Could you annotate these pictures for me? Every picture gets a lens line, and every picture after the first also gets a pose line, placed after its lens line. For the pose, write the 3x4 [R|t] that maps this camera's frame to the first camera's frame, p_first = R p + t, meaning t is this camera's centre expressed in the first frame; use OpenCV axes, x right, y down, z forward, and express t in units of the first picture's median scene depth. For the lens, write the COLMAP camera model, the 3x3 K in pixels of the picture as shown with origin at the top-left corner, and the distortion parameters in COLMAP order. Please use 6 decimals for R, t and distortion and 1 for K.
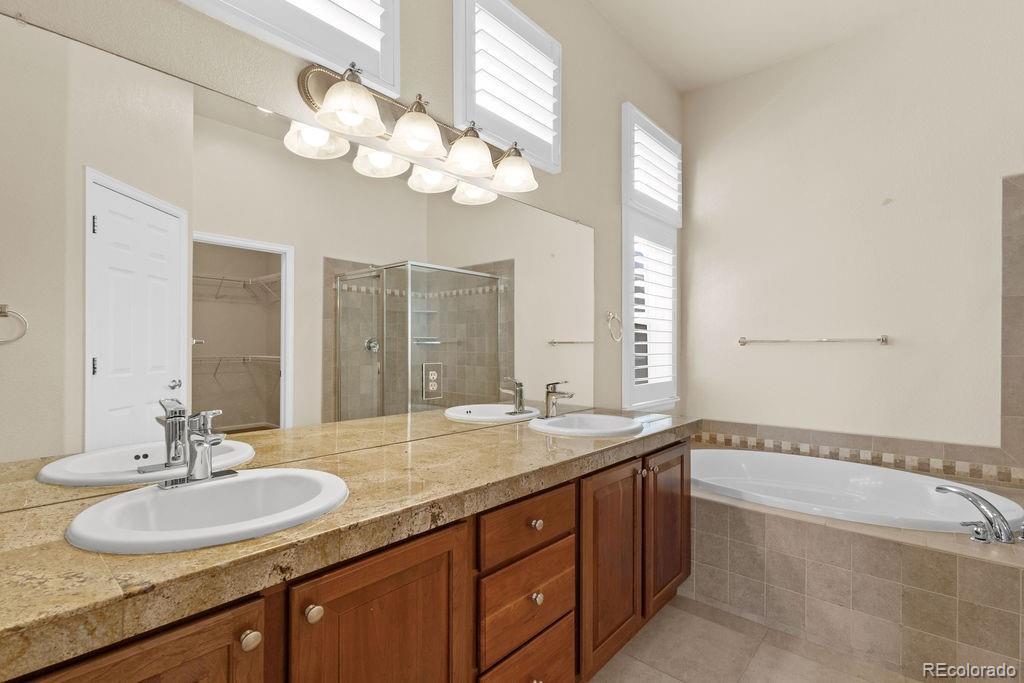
lens RADIAL K [[470.8, 0, 517.7], [0, 470.8, 339.6], [0, 0, 1]] dist [0.009021, -0.001733]
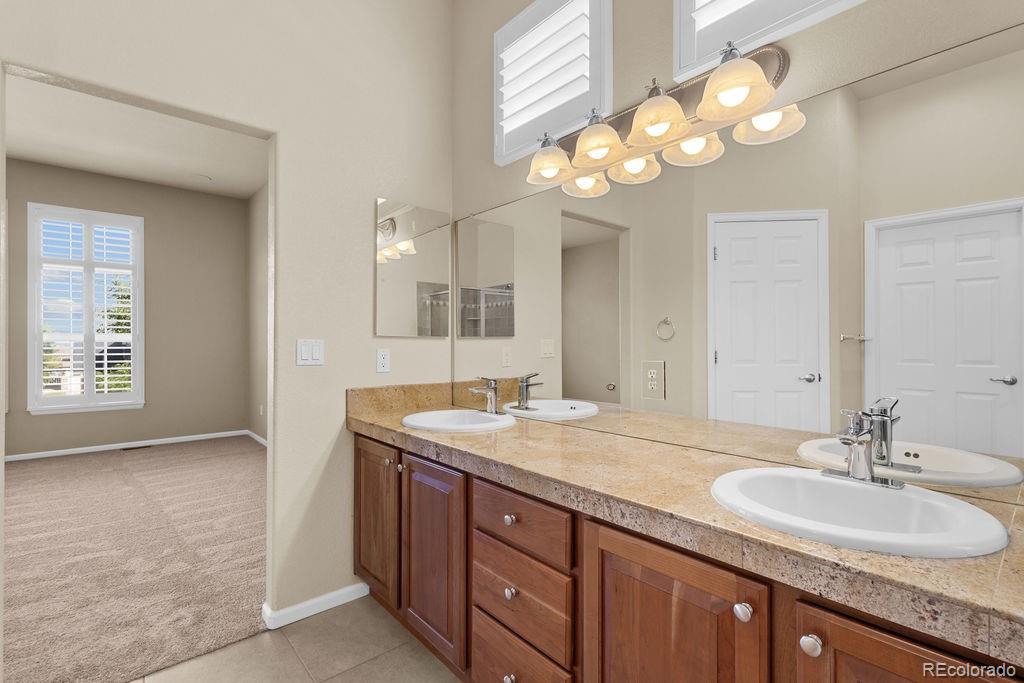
lens RADIAL K [[470.8, 0, 509.9], [0, 470.8, 346.7], [0, 0, 1]] dist [0.009021, -0.001733]
pose [[-0.139697, 0.004714, -0.990183, 0.687810], [0.019239, 0.999813, 0.002045, 0.014768], [0.990007, -0.018764, -0.139762, 0.763978]]
